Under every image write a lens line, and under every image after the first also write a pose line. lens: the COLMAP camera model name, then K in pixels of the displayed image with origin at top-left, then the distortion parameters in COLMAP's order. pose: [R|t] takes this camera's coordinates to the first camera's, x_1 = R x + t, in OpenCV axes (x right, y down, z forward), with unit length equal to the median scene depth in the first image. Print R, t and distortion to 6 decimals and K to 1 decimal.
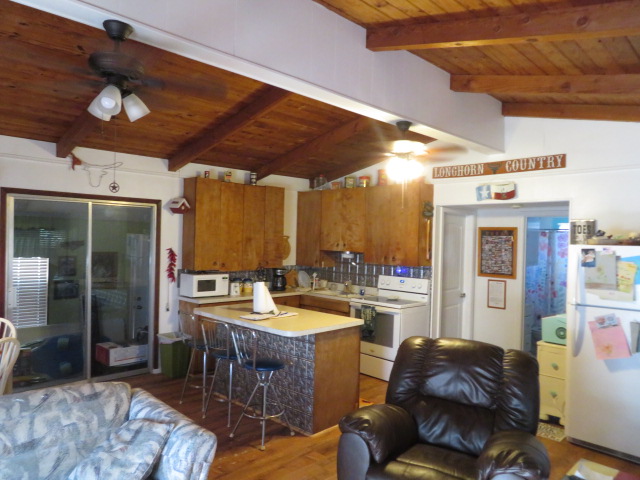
lens RADIAL K [[453.9, 0, 318.4], [0, 453.9, 239.9], [0, 0, 1]] dist [-0.032596, -0.000302]
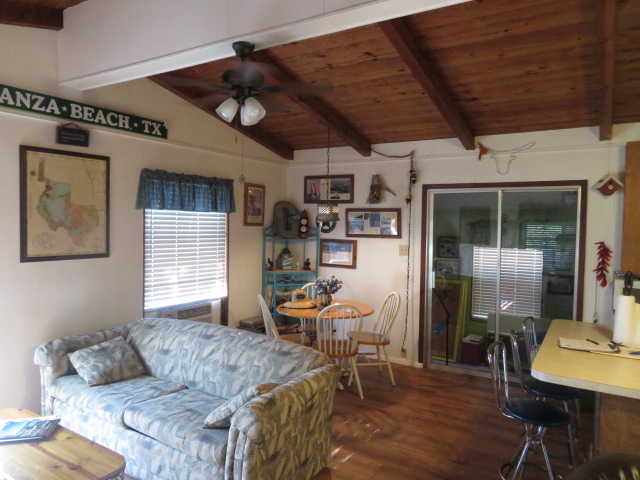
lens RADIAL K [[453.9, 0, 319.3], [0, 453.9, 240.4], [0, 0, 1]] dist [-0.032596, -0.000302]
pose [[0.198784, 0.019380, -0.979852, 0.325940], [-0.014509, 0.999753, 0.016830, 0.010414], [0.979936, 0.010871, 0.199016, 0.391587]]
